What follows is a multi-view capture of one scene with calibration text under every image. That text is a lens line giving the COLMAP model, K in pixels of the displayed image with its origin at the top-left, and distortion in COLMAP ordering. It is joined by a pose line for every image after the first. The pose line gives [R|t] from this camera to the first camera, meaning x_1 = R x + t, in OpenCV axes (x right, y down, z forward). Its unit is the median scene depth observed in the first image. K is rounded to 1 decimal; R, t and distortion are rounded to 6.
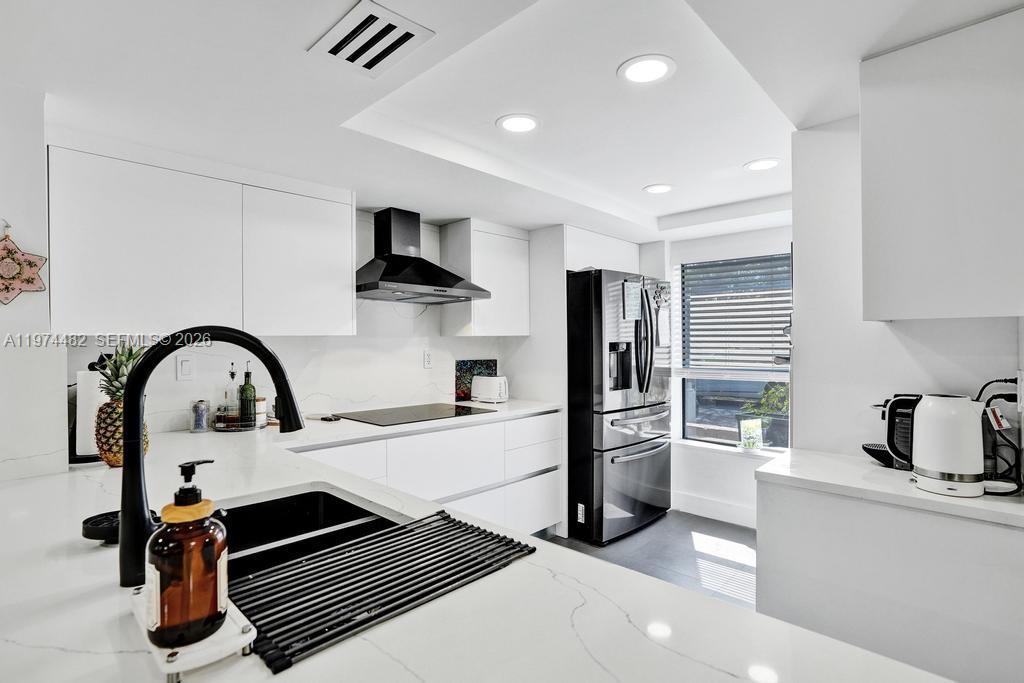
lens RADIAL K [[494.7, 0, 521.3], [0, 494.7, 343.4], [0, 0, 1]] dist [-0.037812, 0.019305]
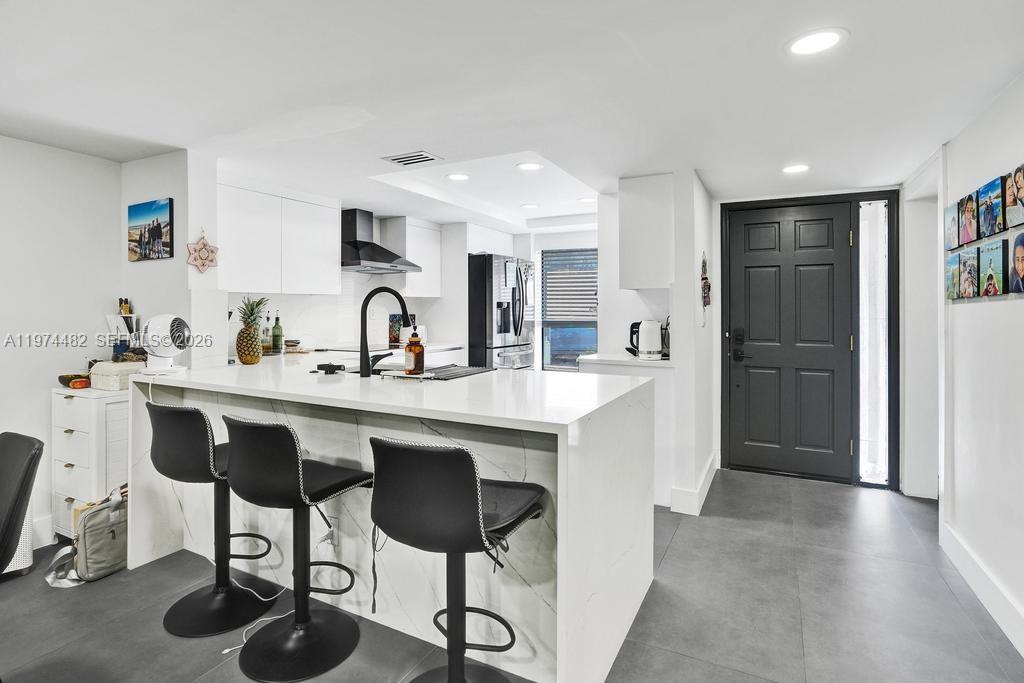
lens RADIAL K [[497.0, 0, 521.5], [0, 497.0, 305.6], [0, 0, 1]] dist [-0.034758, -0.000184]
pose [[0.960070, 0.005250, 0.279710, -0.175560], [-0.002229, 0.999936, -0.011120, 0.026012], [-0.279751, 0.010053, 0.960020, -0.486117]]
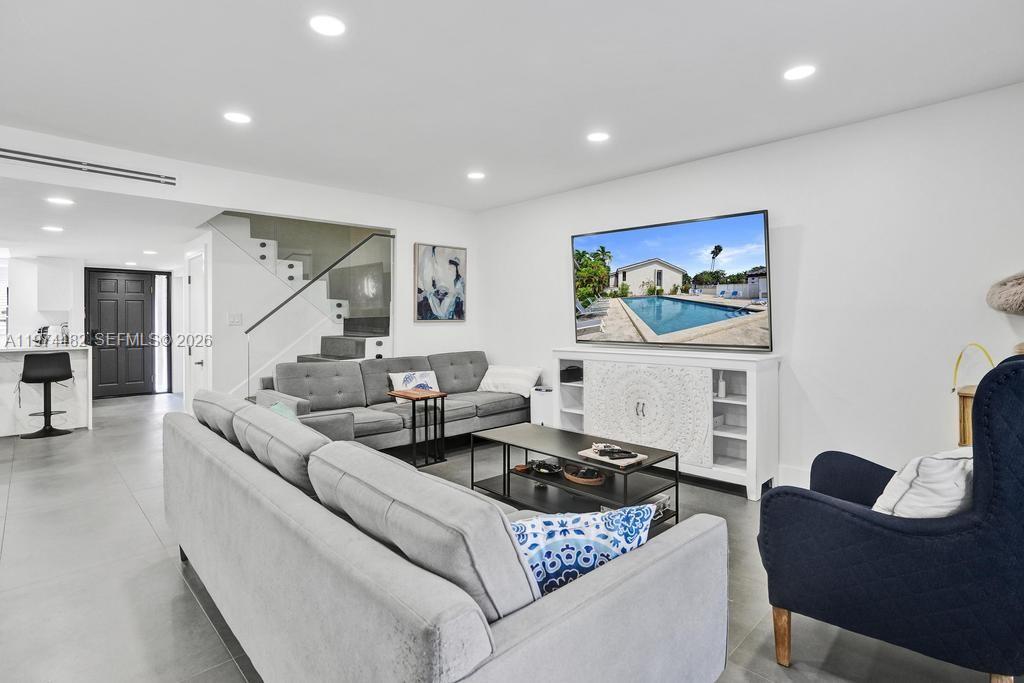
lens RADIAL K [[494.7, 0, 513.5], [0, 494.7, 310.0], [0, 0, 1]] dist [-0.037812, 0.019305]
pose [[0.035398, 0.022486, 0.999120, -1.659790], [0.017383, 0.999582, -0.023112, 0.059655], [-0.999222, 0.018186, 0.034992, -1.639750]]
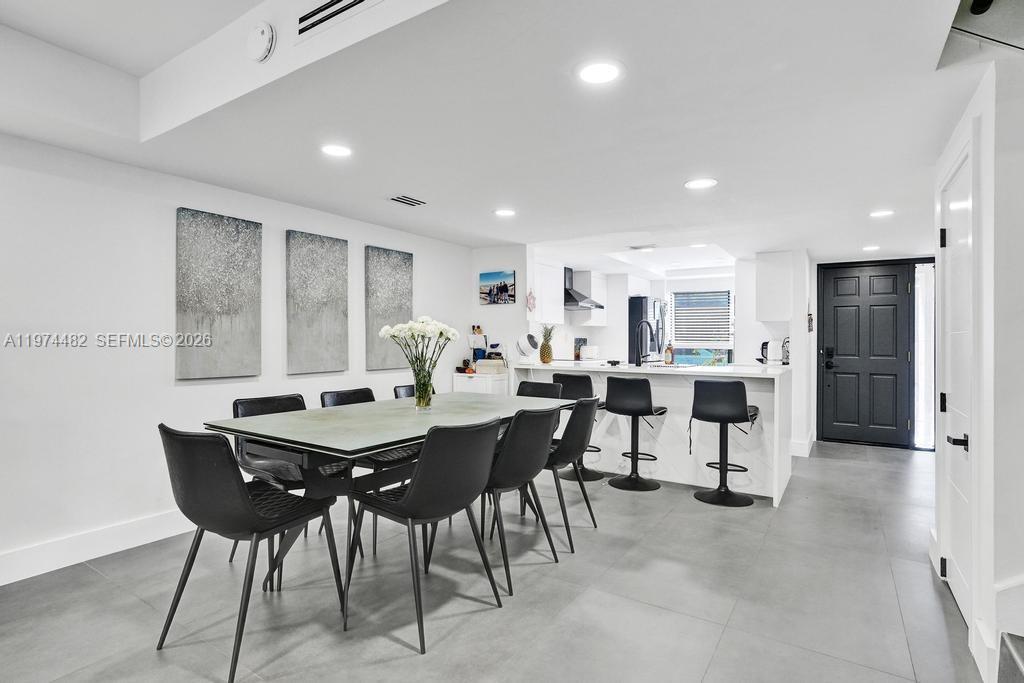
lens RADIAL K [[509.1, 0, 523.5], [0, 509.1, 337.4], [0, 0, 1]] dist [-0.018099, 0.001205]
pose [[0.982190, 0.011178, 0.187559, -0.779336], [-0.009432, 0.999904, -0.010197, 0.059916], [-0.187655, 0.008247, 0.982200, -1.088695]]
